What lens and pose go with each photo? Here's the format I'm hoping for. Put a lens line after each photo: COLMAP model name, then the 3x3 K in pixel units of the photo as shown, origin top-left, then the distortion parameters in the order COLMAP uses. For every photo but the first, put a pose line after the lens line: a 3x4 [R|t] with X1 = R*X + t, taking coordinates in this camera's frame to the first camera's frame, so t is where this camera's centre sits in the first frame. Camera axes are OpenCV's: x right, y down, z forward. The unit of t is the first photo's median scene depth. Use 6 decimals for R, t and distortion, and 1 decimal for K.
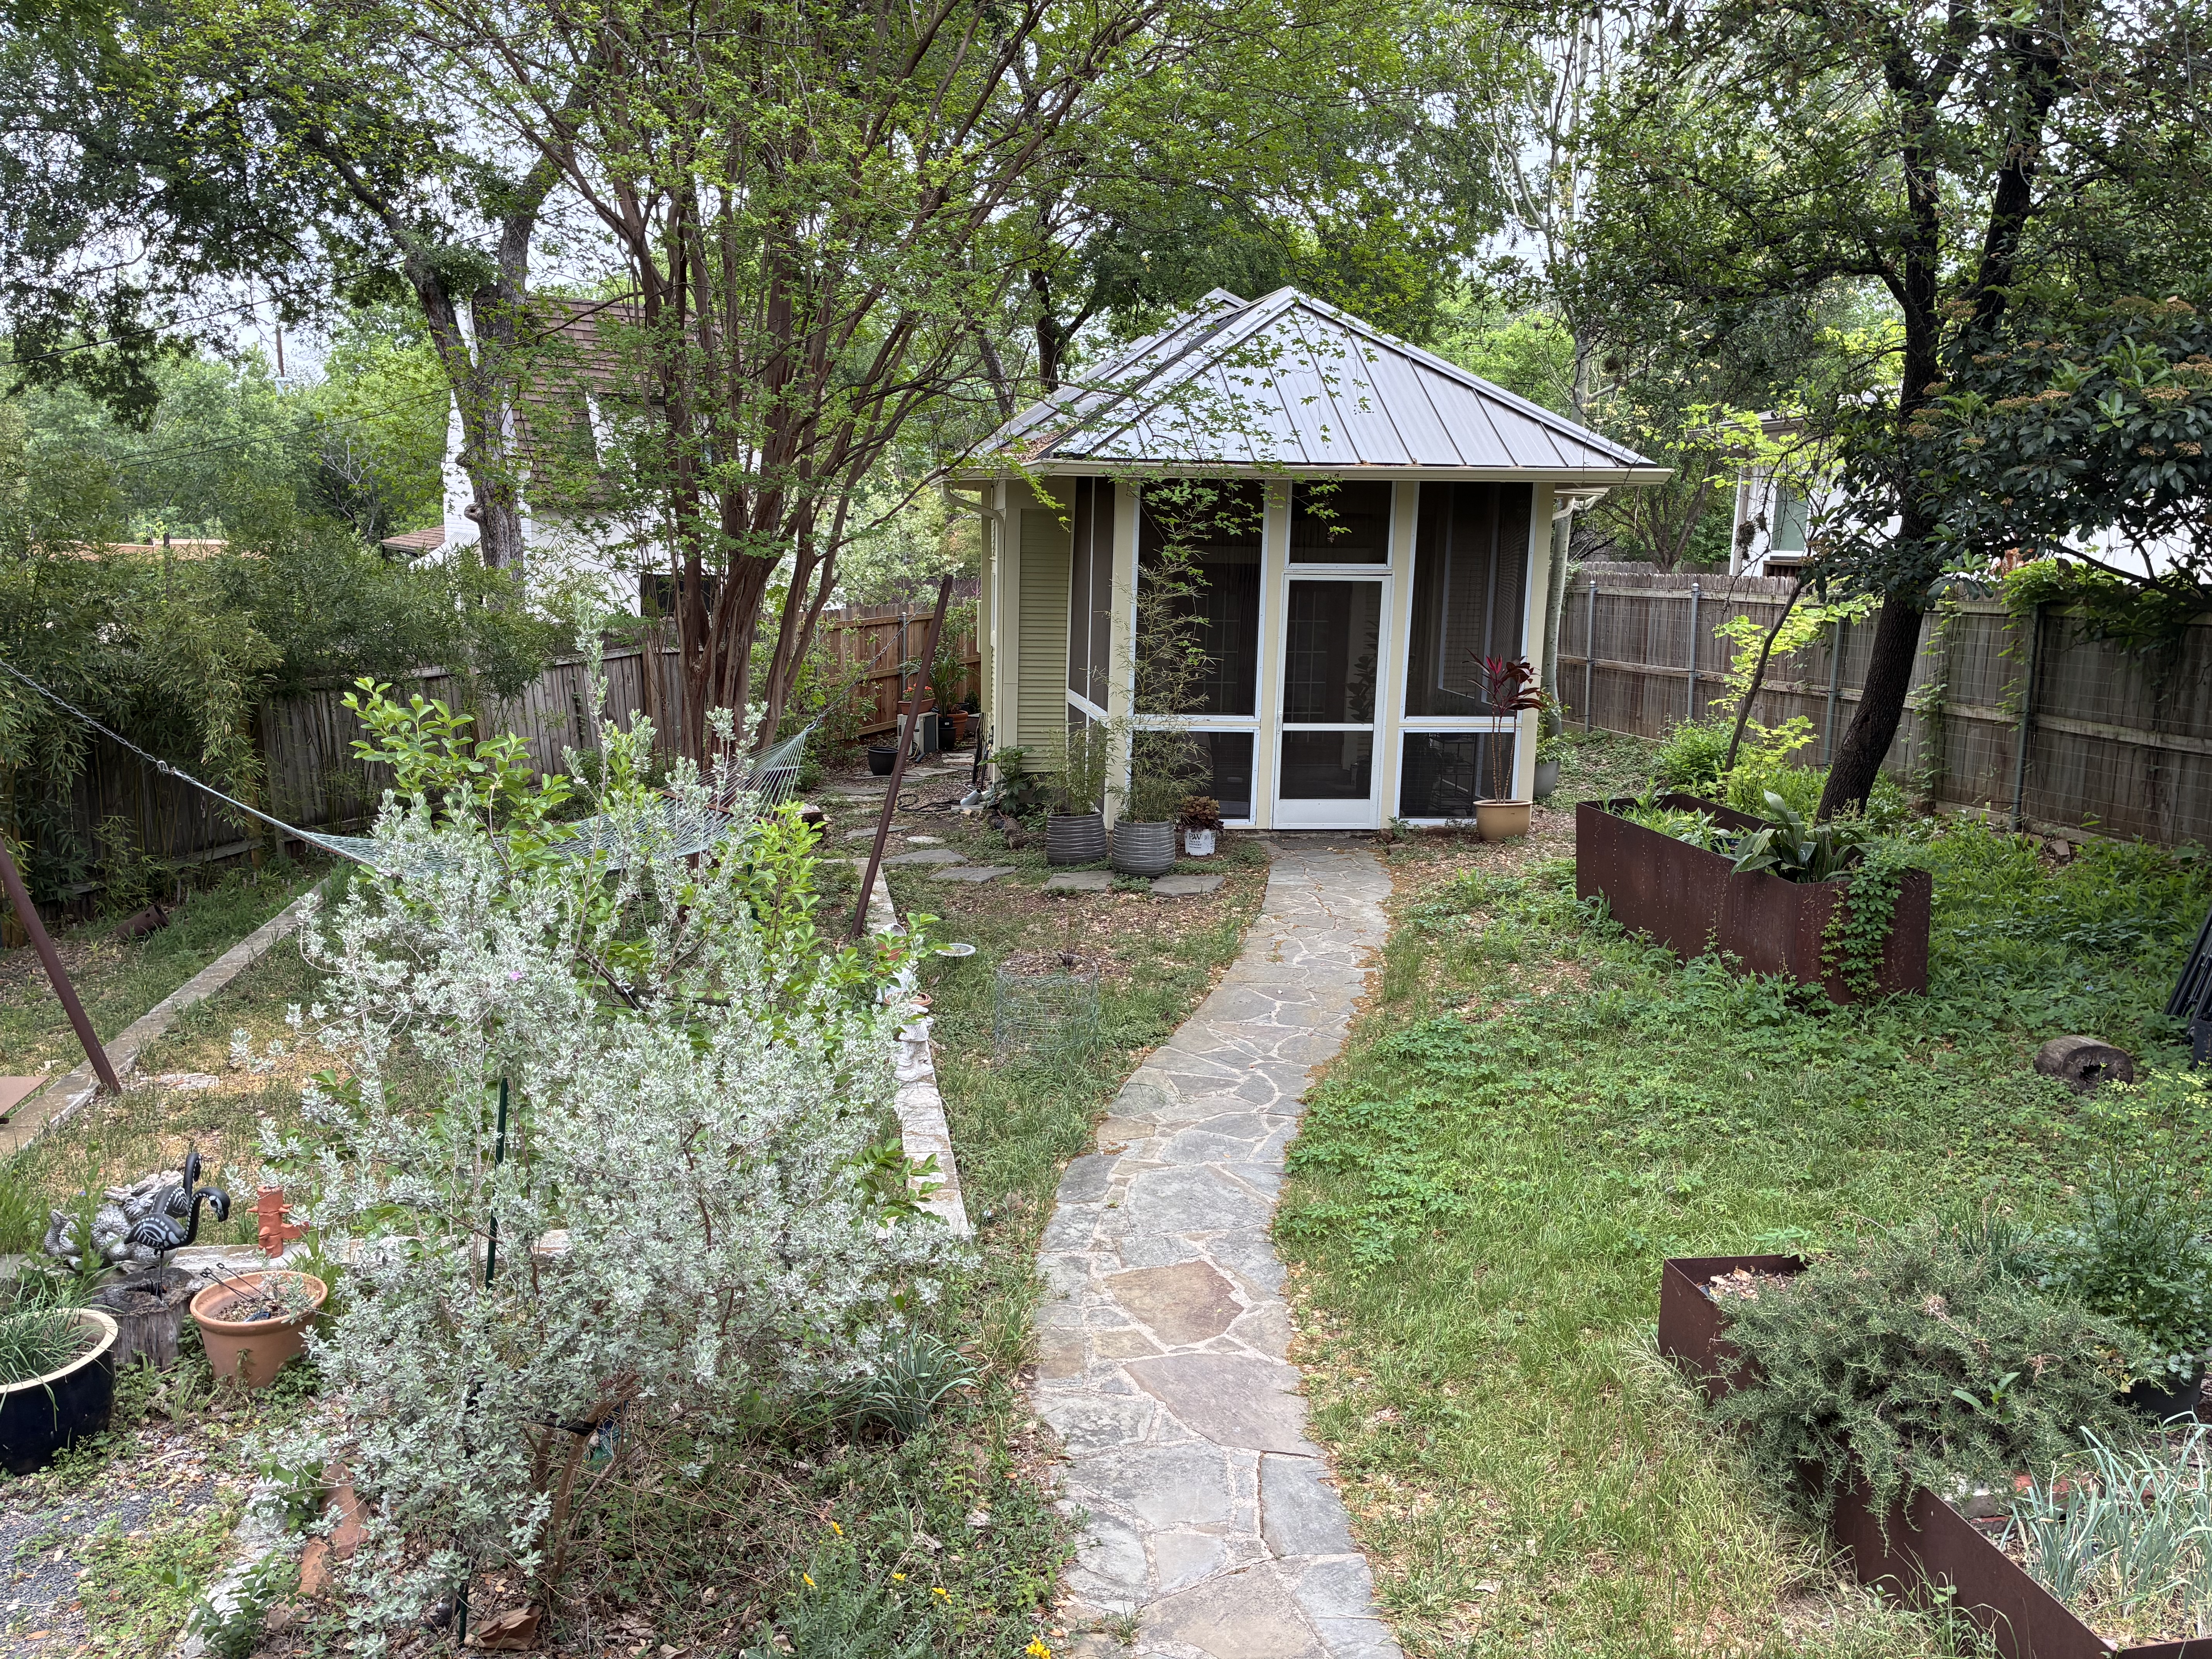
lens RADIAL K [[1659.6, 0, 1105.2], [0, 1659.6, 810.7], [0, 0, 1]] dist [0.037622, -0.067033]
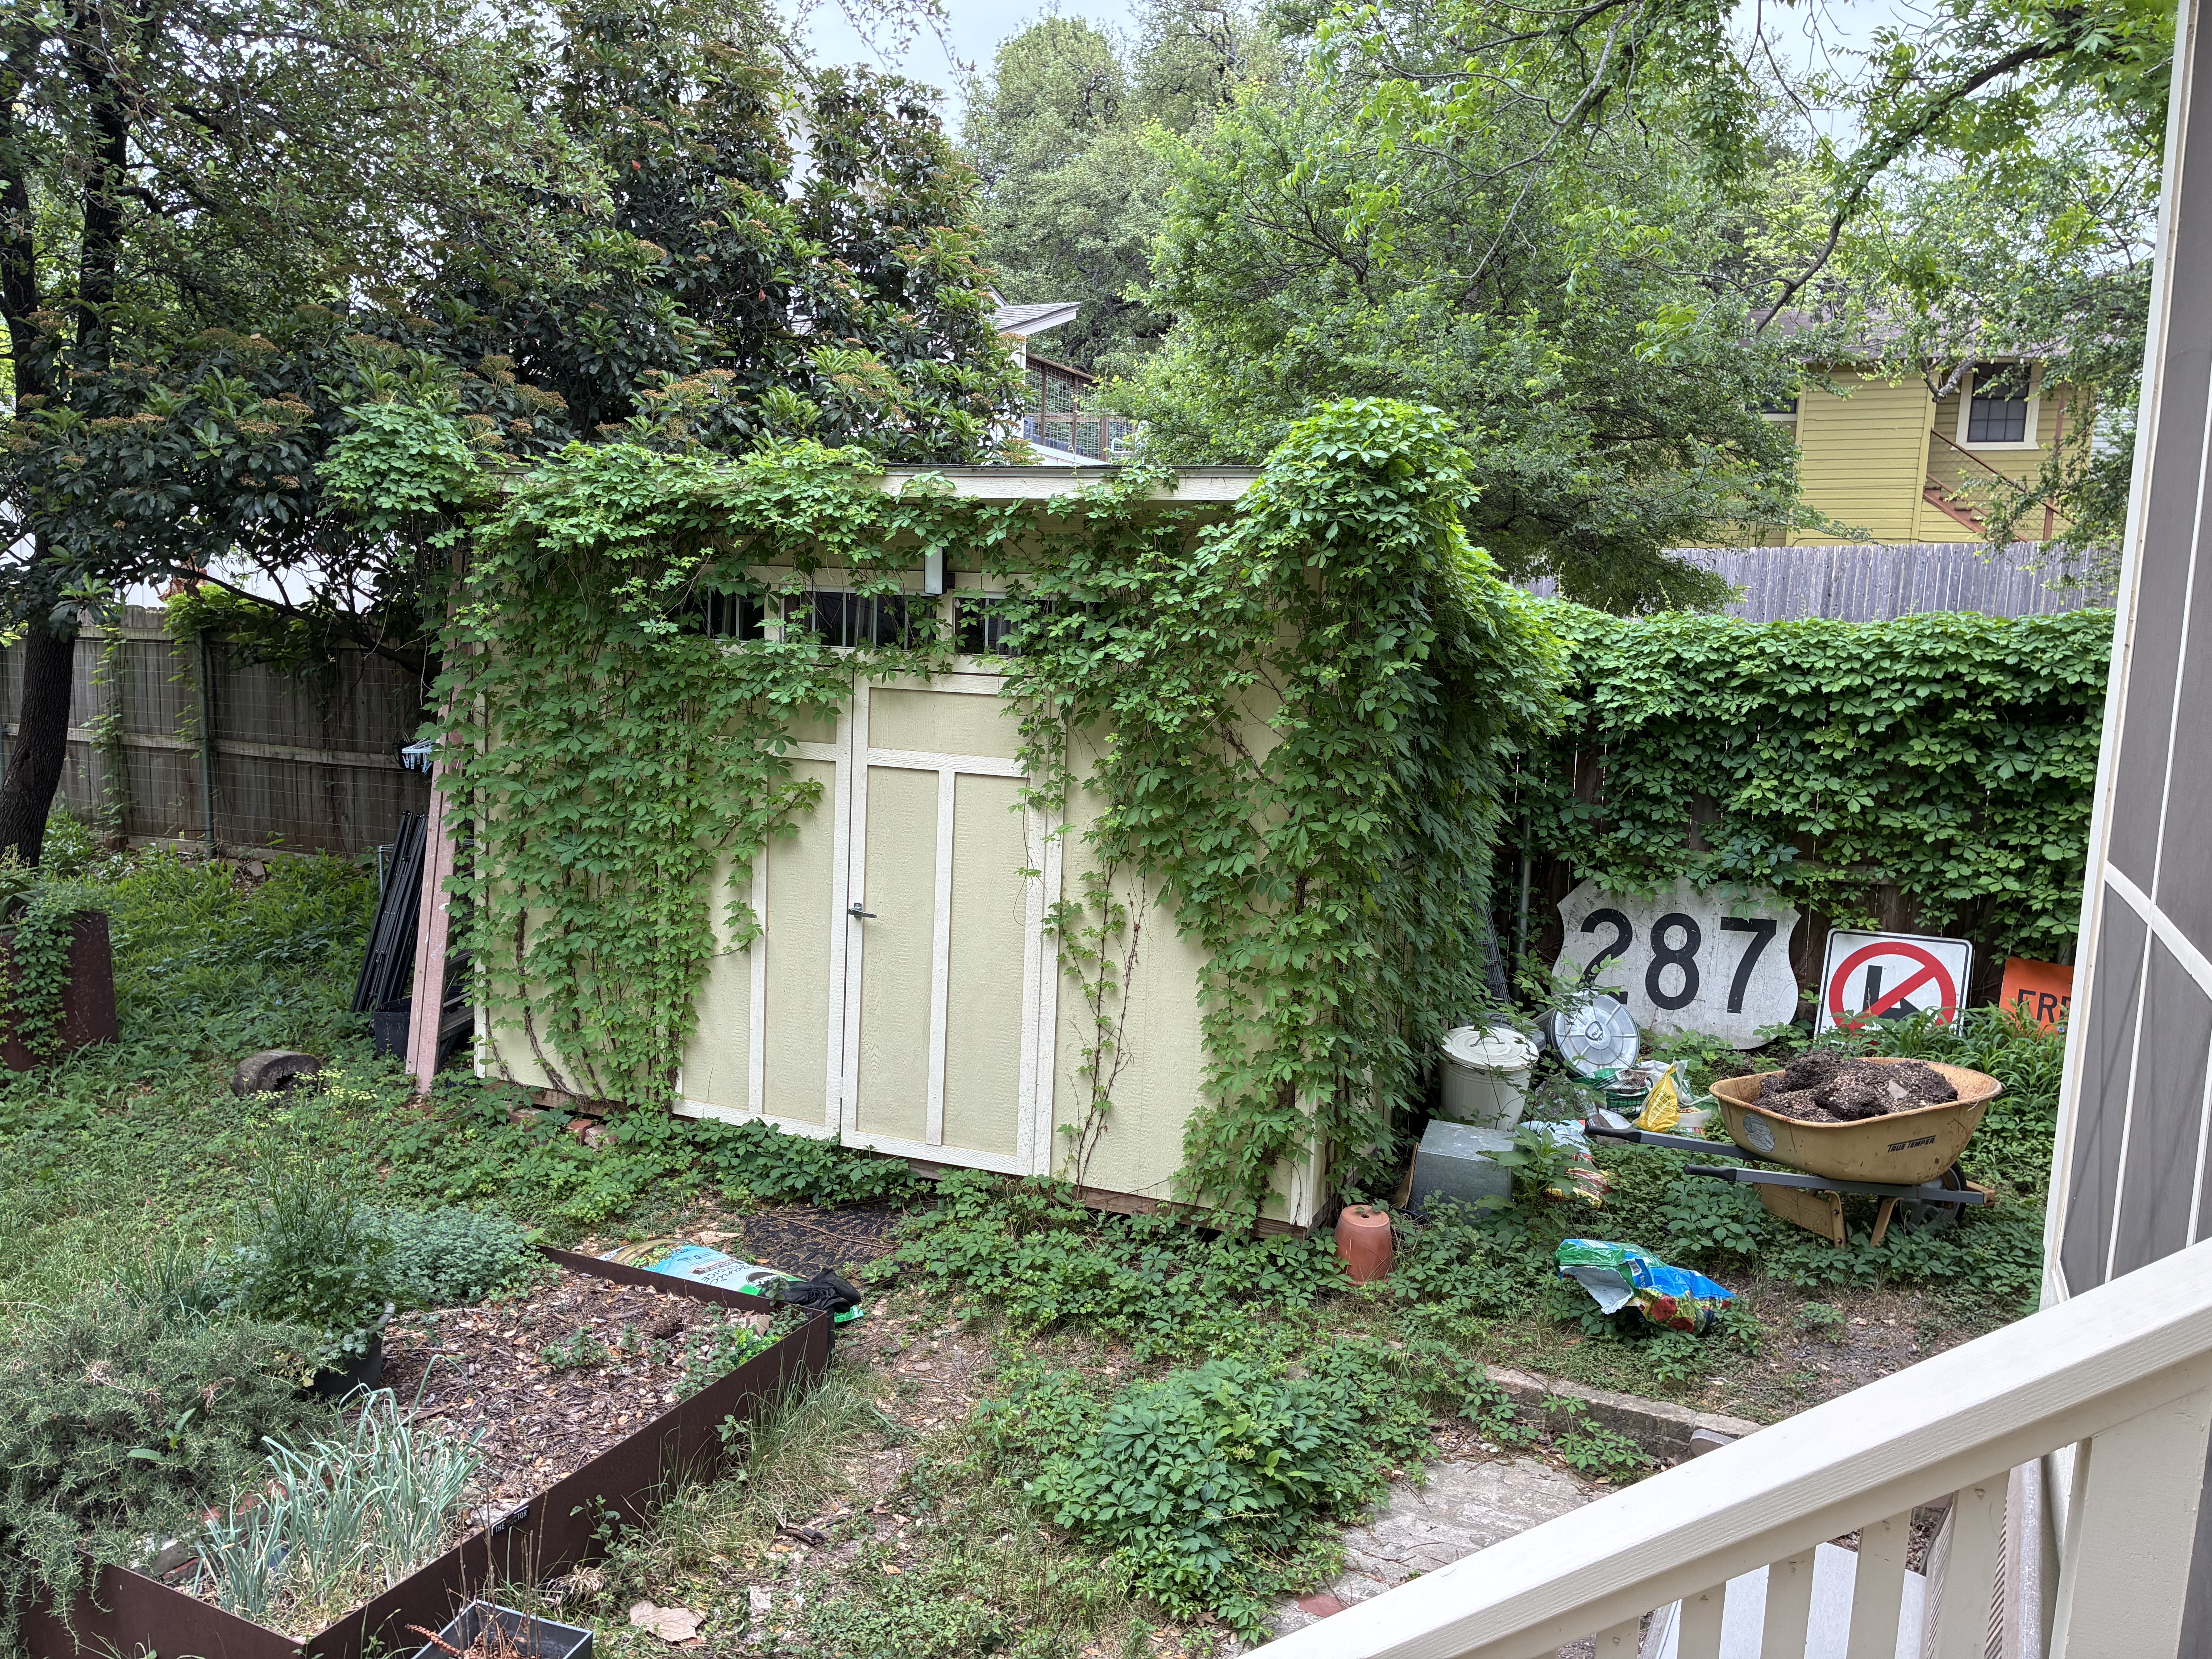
lens RADIAL K [[1659.6, 0, 1115.9], [0, 1659.6, 828.6], [0, 0, 1]] dist [0.037622, -0.067033]
pose [[0.552880, -0.104060, 0.826738, 0.032716], [0.108689, 0.992701, 0.052264, 0.002192], [-0.826142, 0.060961, 0.560154, -0.010254]]
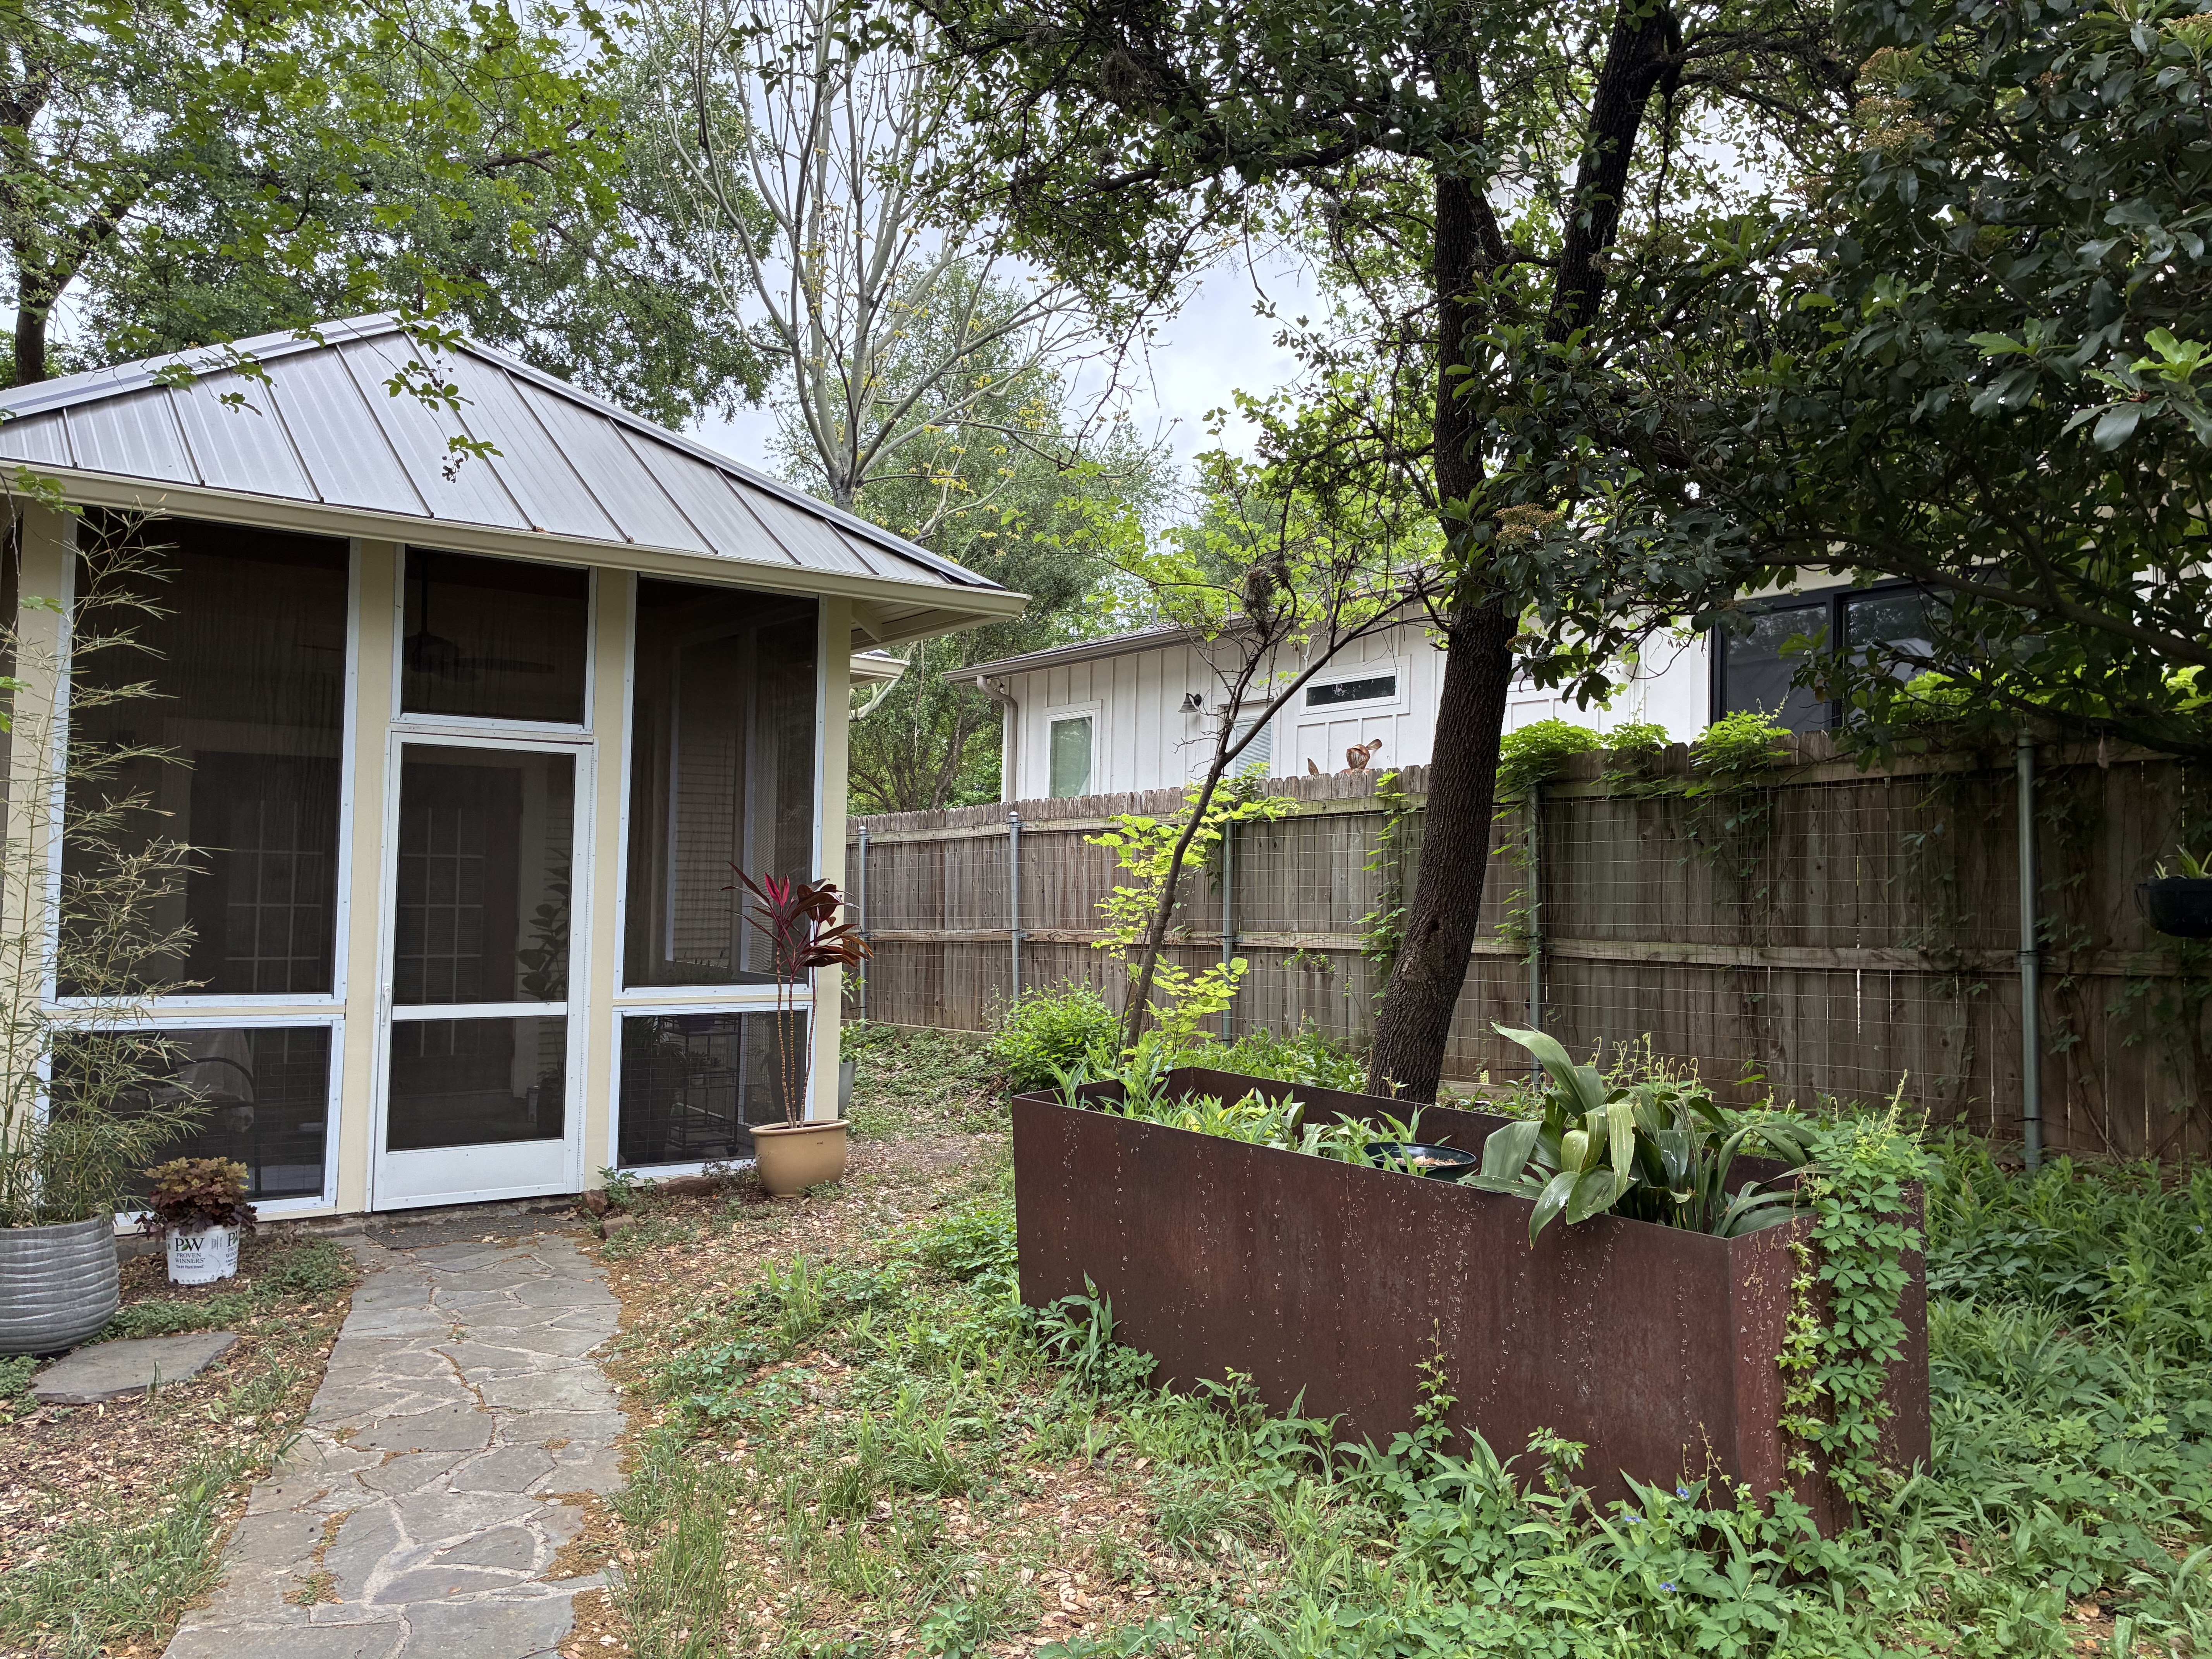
lens RADIAL K [[1659.6, 0, 1073.0], [0, 1659.6, 829.2], [0, 0, 1]] dist [0.037622, -0.067033]
pose [[0.895271, 0.006614, 0.445473, 0.104555], [0.081387, 0.980636, -0.178125, 0.007545], [-0.438025, 0.195726, 0.877397, 0.692032]]
